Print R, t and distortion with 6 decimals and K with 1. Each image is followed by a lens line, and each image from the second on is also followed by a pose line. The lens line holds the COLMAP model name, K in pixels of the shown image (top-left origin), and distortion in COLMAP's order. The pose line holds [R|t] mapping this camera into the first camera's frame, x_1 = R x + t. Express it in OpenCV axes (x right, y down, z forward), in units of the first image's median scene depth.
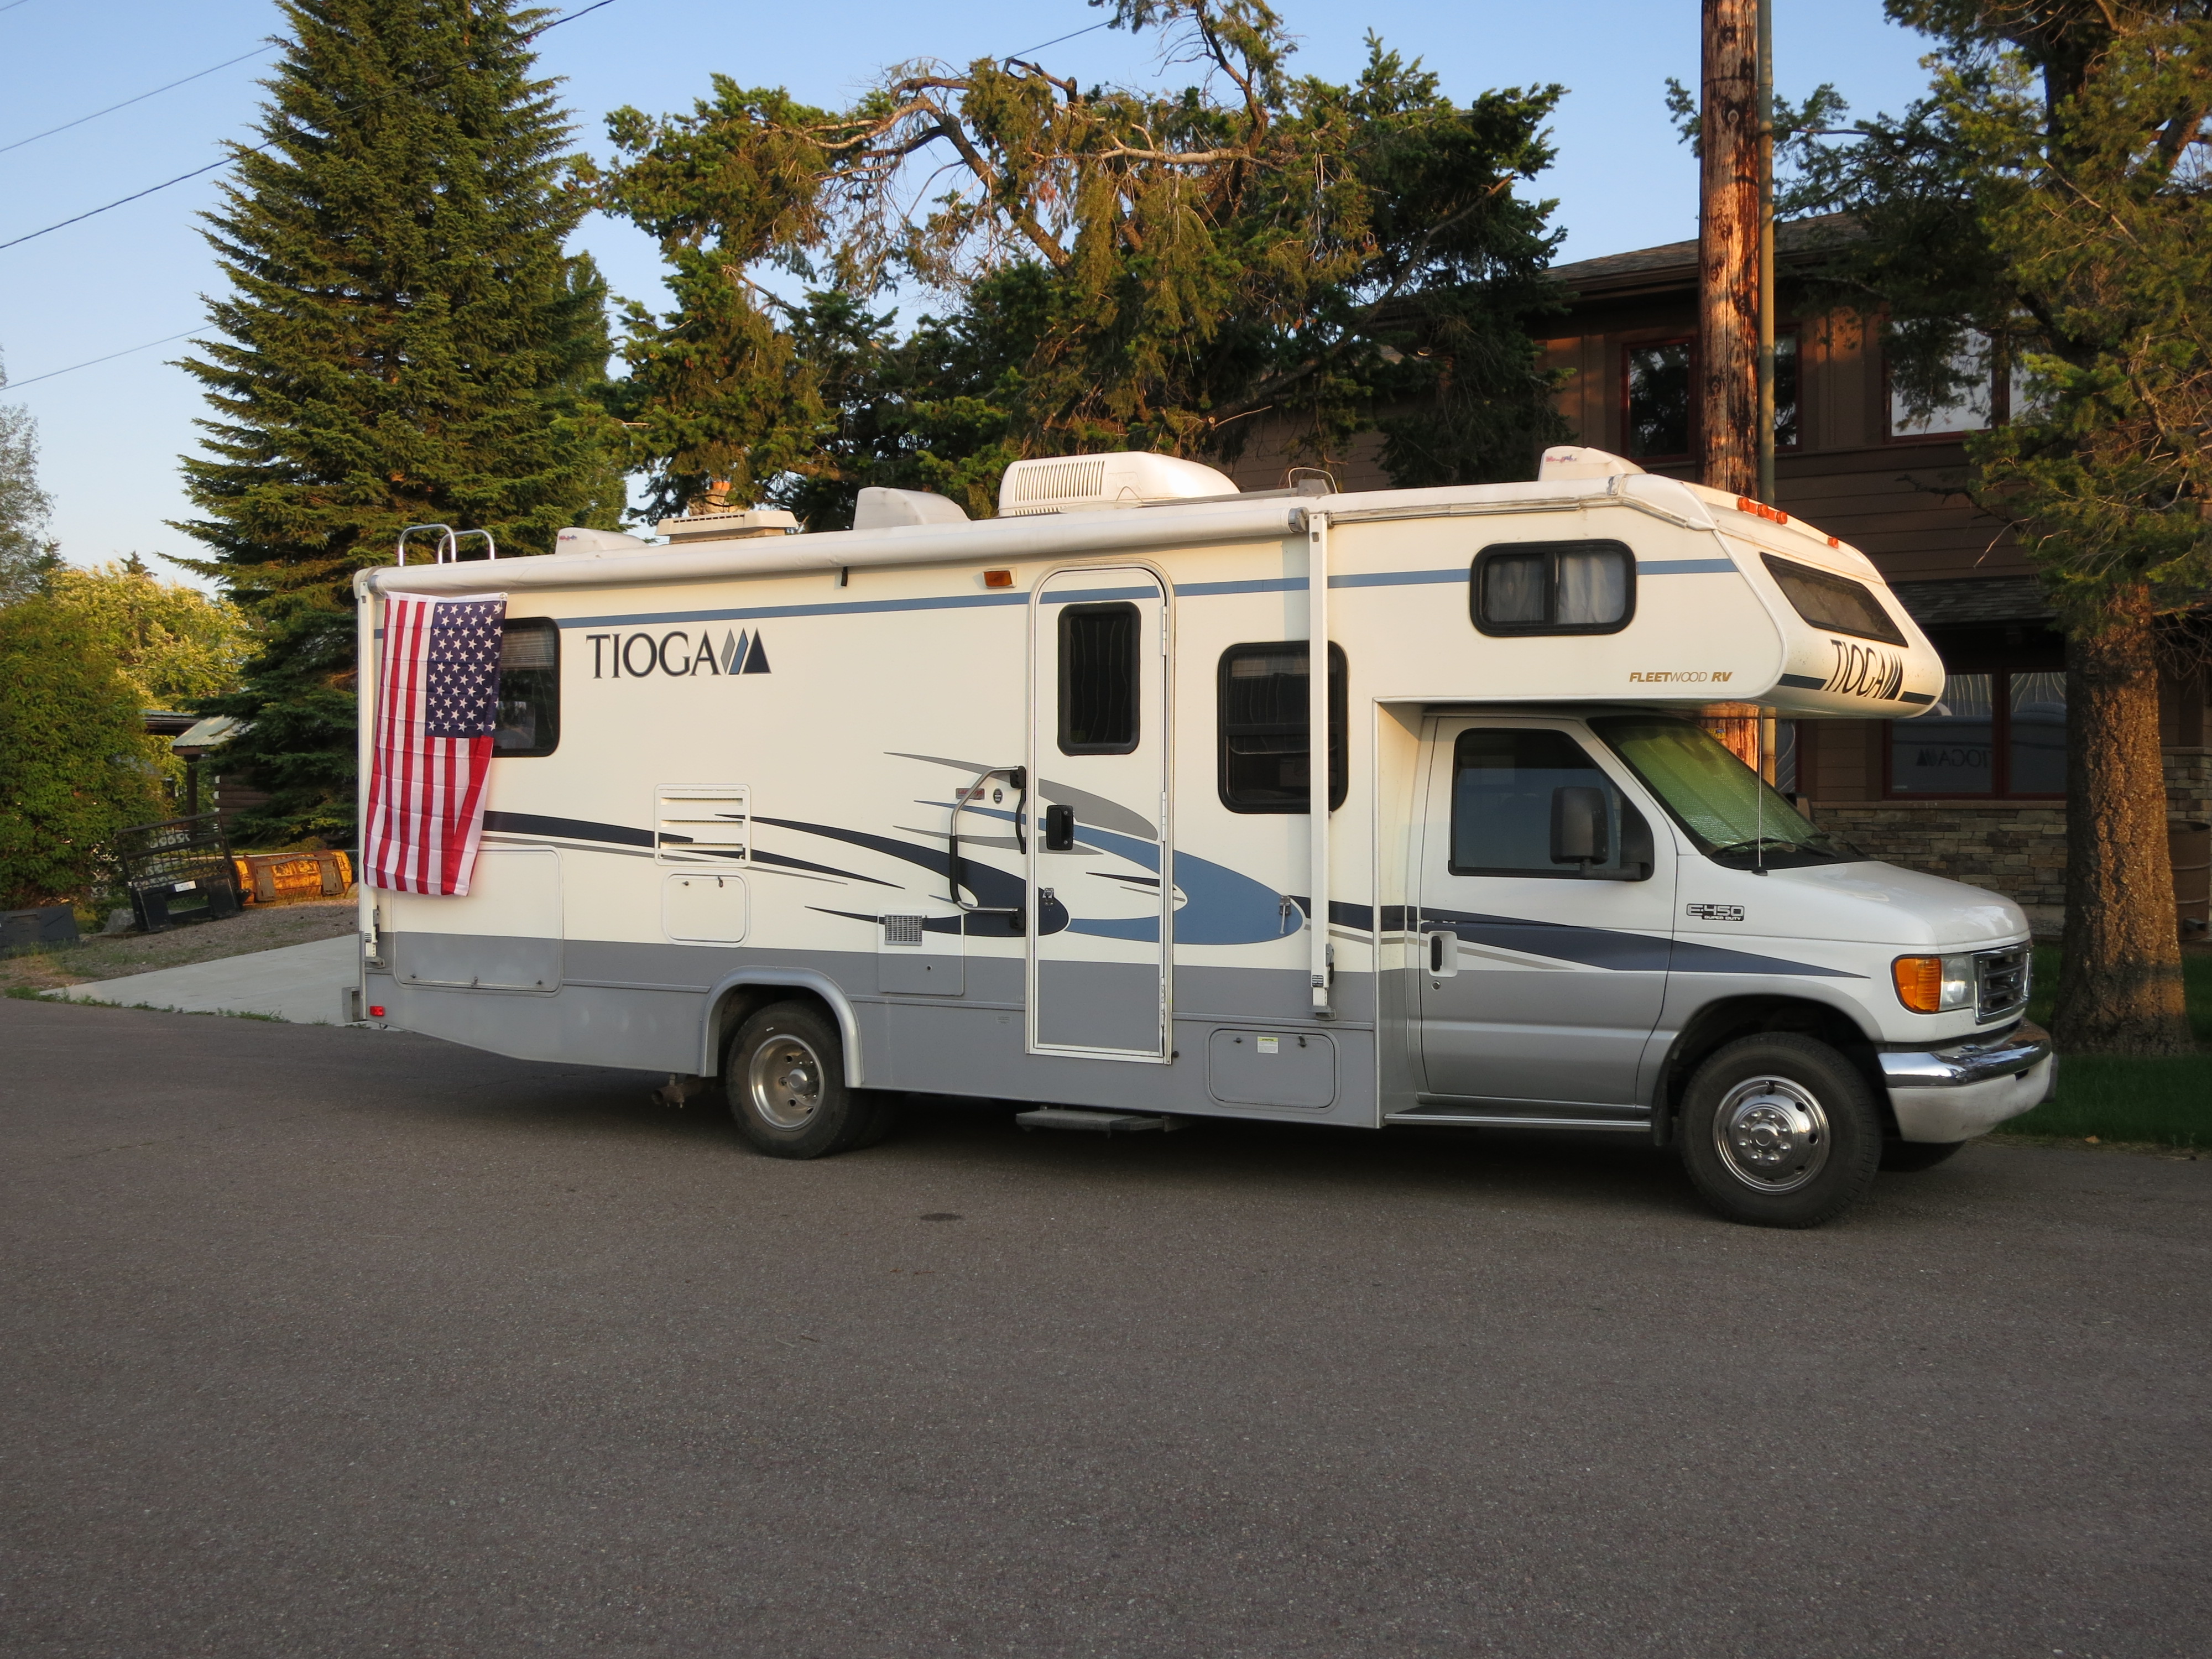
lens RADIAL K [[2371.1, 0, 1098.2], [0, 2371.1, 837.5], [0, 0, 1]] dist [-0.060207, 0.000000]
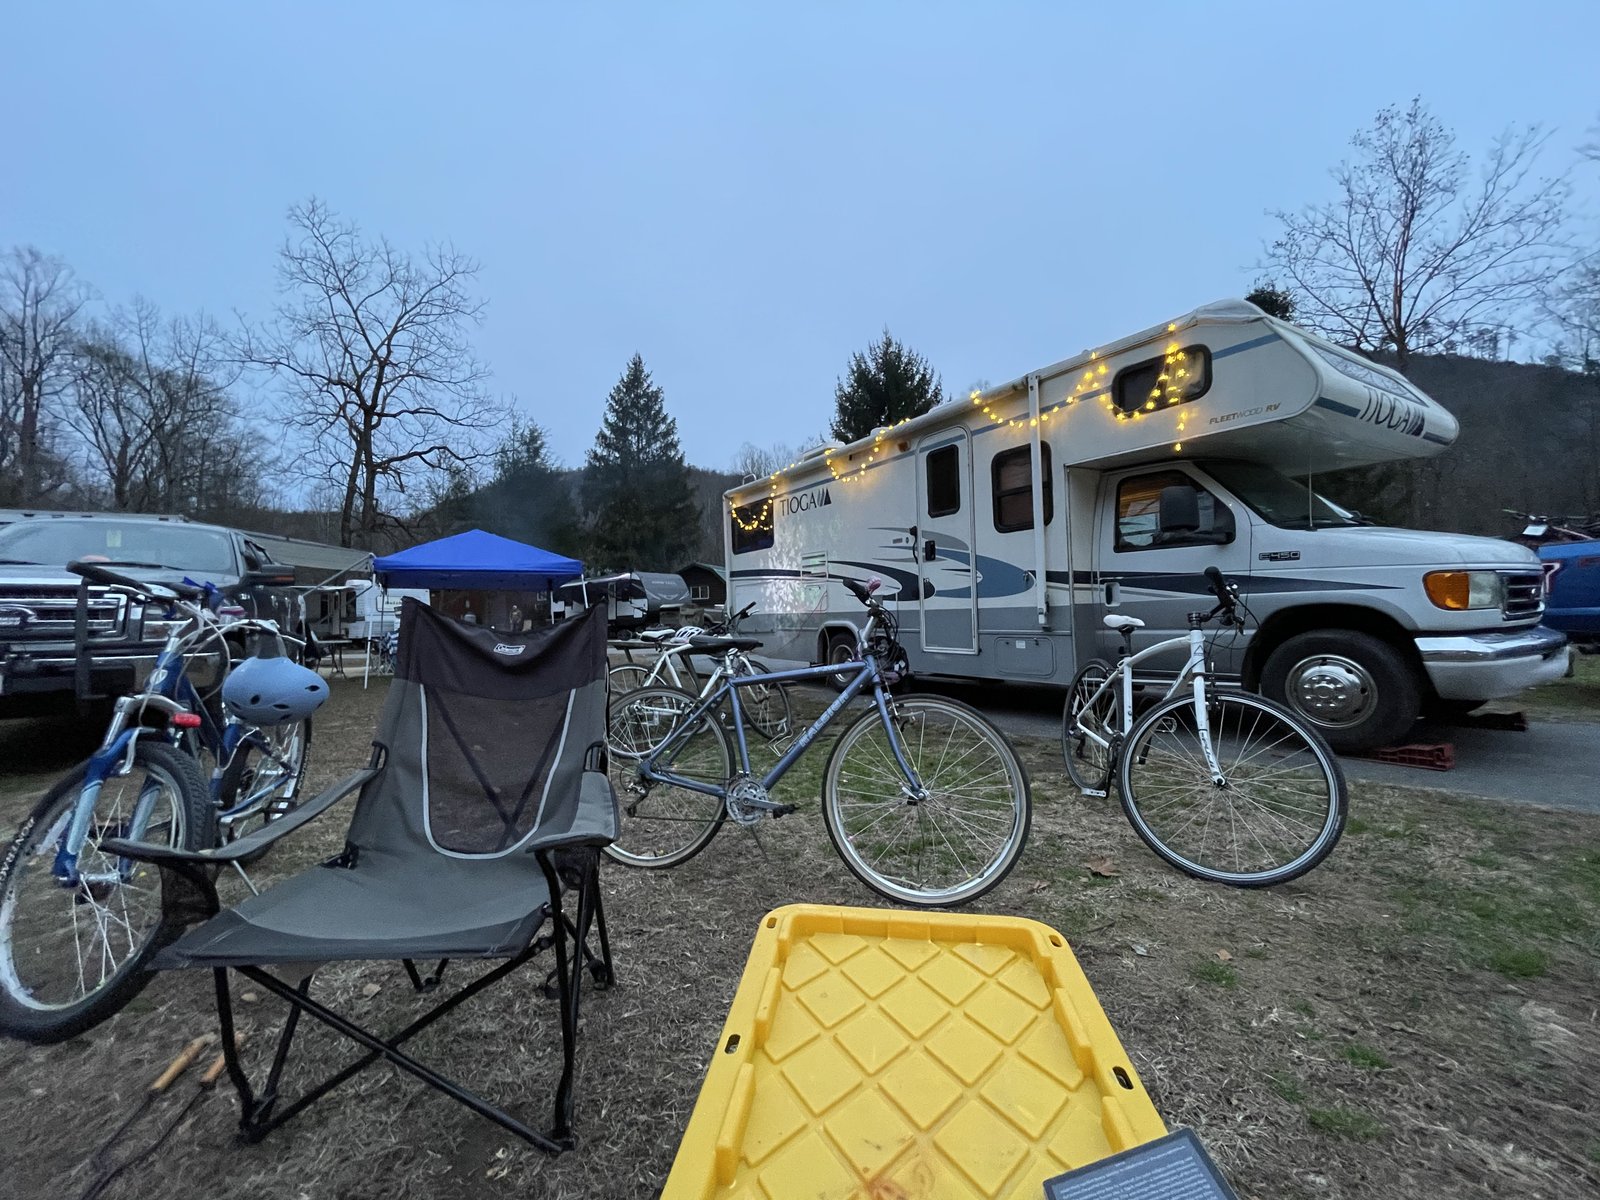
lens RADIAL K [[648.6, 0, 794.5], [0, 648.6, 603.2], [0, 0, 1]] dist [-0.000694, -0.000523]
pose [[0.898615, -0.040258, -0.436887, 0.138603], [0.033022, 0.999163, -0.024149, 0.057970], [0.437493, 0.007274, 0.899192, 0.401175]]
